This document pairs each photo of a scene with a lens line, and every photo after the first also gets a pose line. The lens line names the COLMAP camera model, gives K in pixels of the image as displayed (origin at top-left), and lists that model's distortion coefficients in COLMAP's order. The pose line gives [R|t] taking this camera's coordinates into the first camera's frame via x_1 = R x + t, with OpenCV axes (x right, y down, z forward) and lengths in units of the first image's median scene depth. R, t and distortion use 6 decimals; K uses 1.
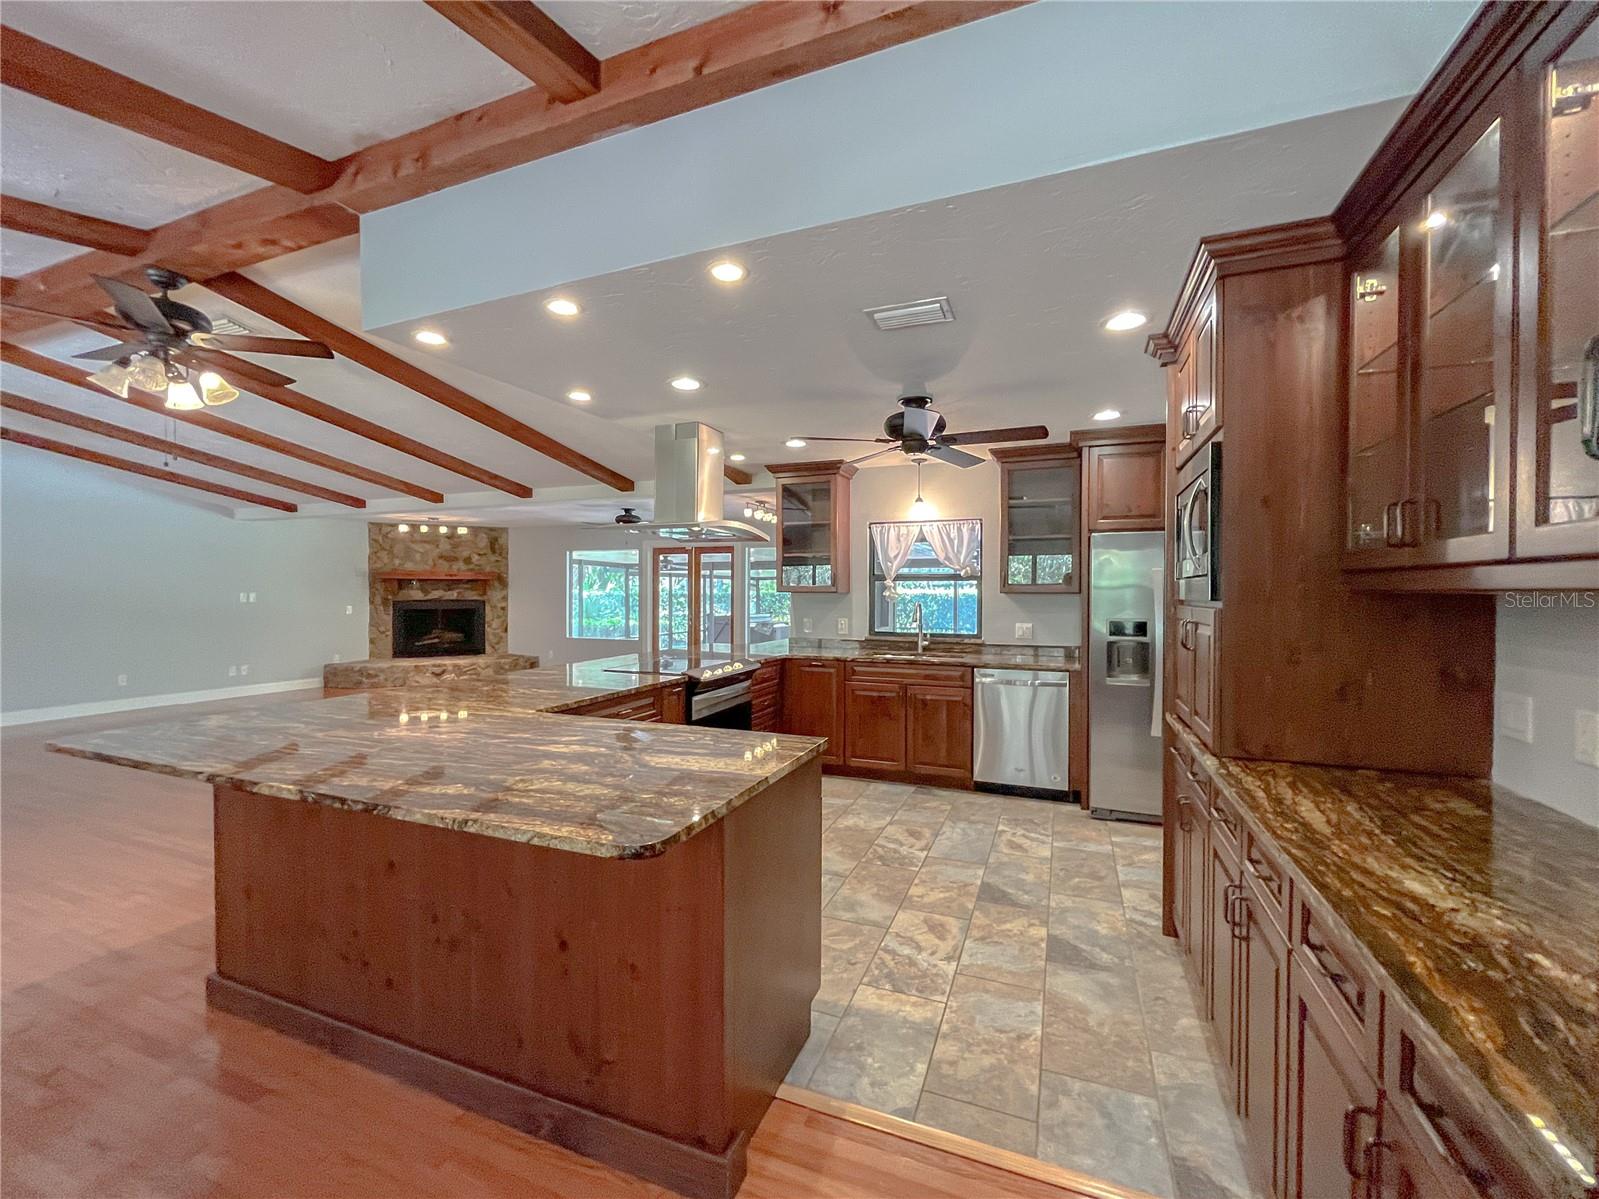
lens RADIAL K [[663.4, 0, 799.5], [0, 663.4, 599.5], [0, 0, 1]] dist [-0.000826, 0.000515]
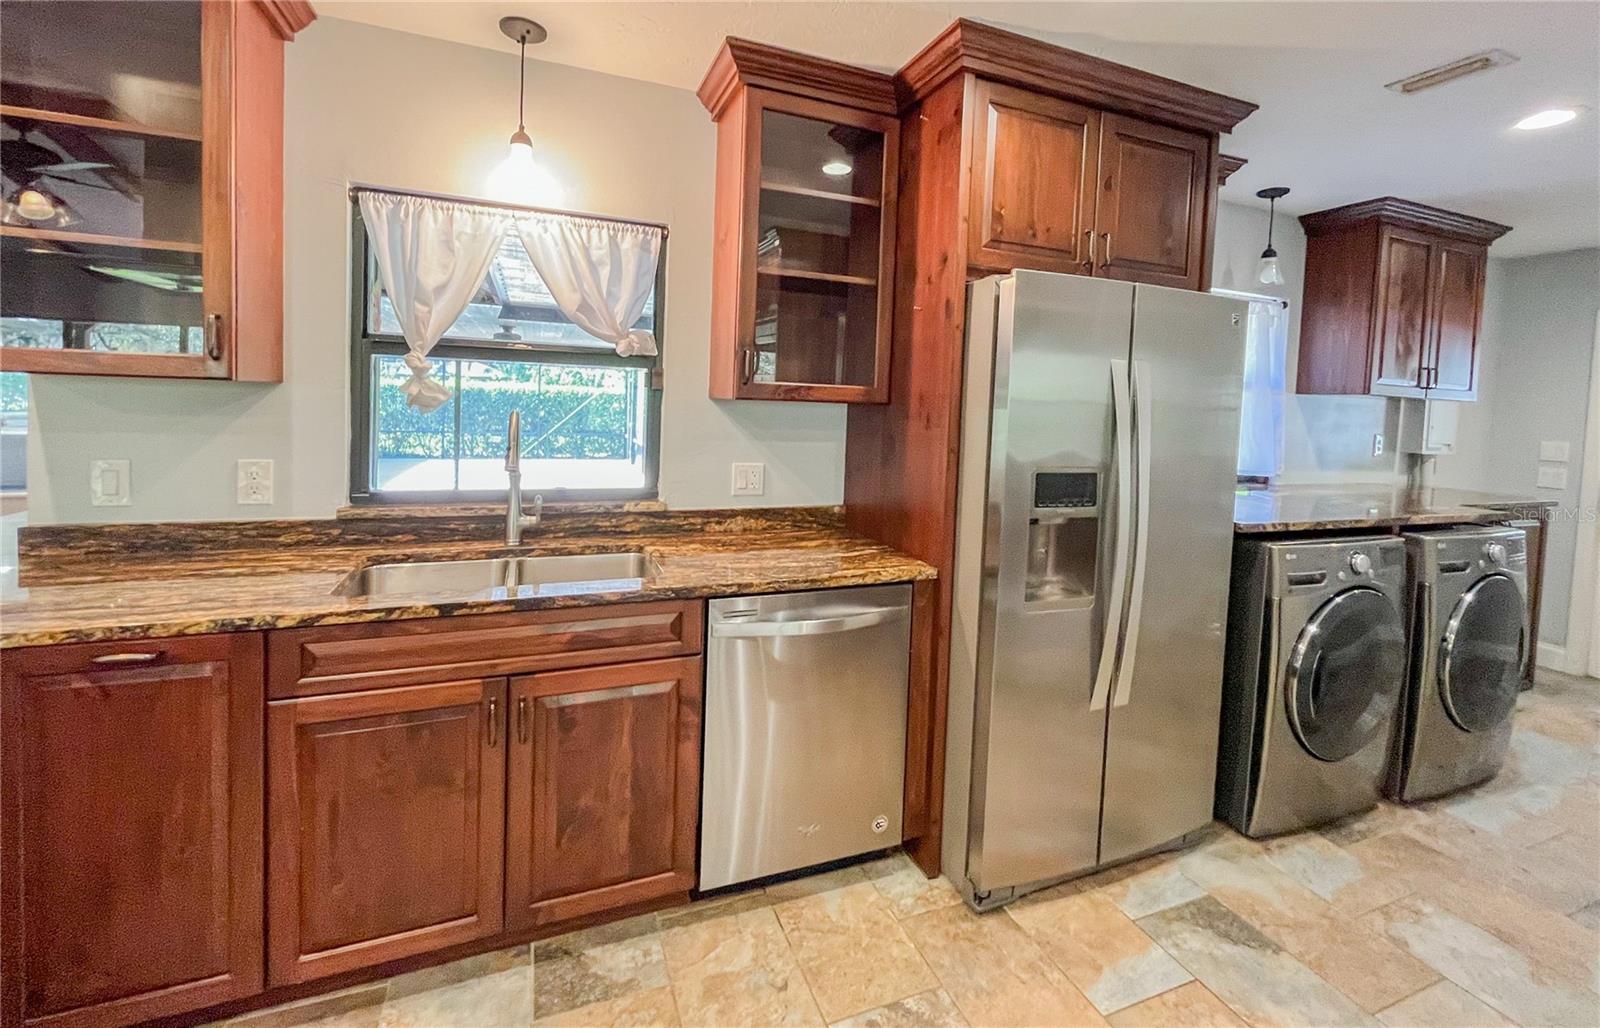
lens RADIAL K [[661.6, 0, 794.9], [0, 661.6, 430.6], [0, 0, 1]] dist [-0.000381, -0.000018]
pose [[0.734539, -0.007400, 0.678526, 0.041341], [-0.028208, 0.998743, 0.041429, -0.007678], [-0.677979, -0.049571, 0.733407, 0.617136]]
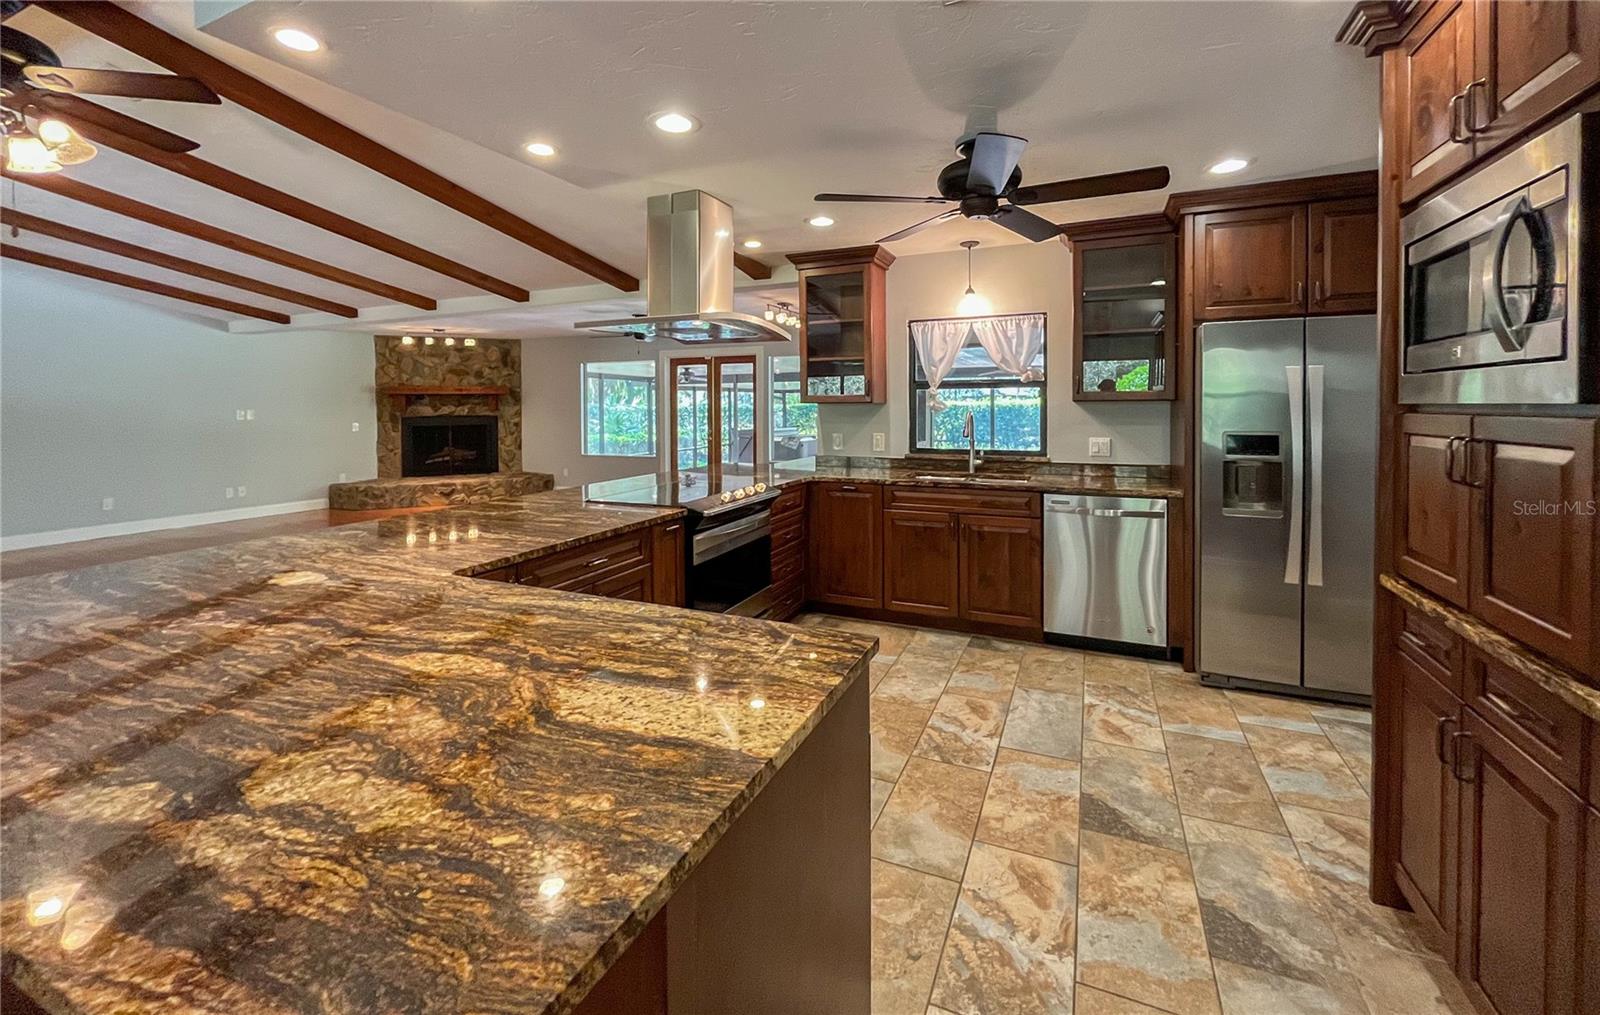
lens RADIAL K [[658.8, 0, 796.6], [0, 658.8, 418.1], [0, 0, 1]] dist [-0.000567, -0.000024]
pose [[0.998930, -0.008620, -0.045439, -0.001563], [0.008984, 0.999929, 0.007796, 0.001507], [0.045368, -0.008196, 0.998937, 0.158370]]
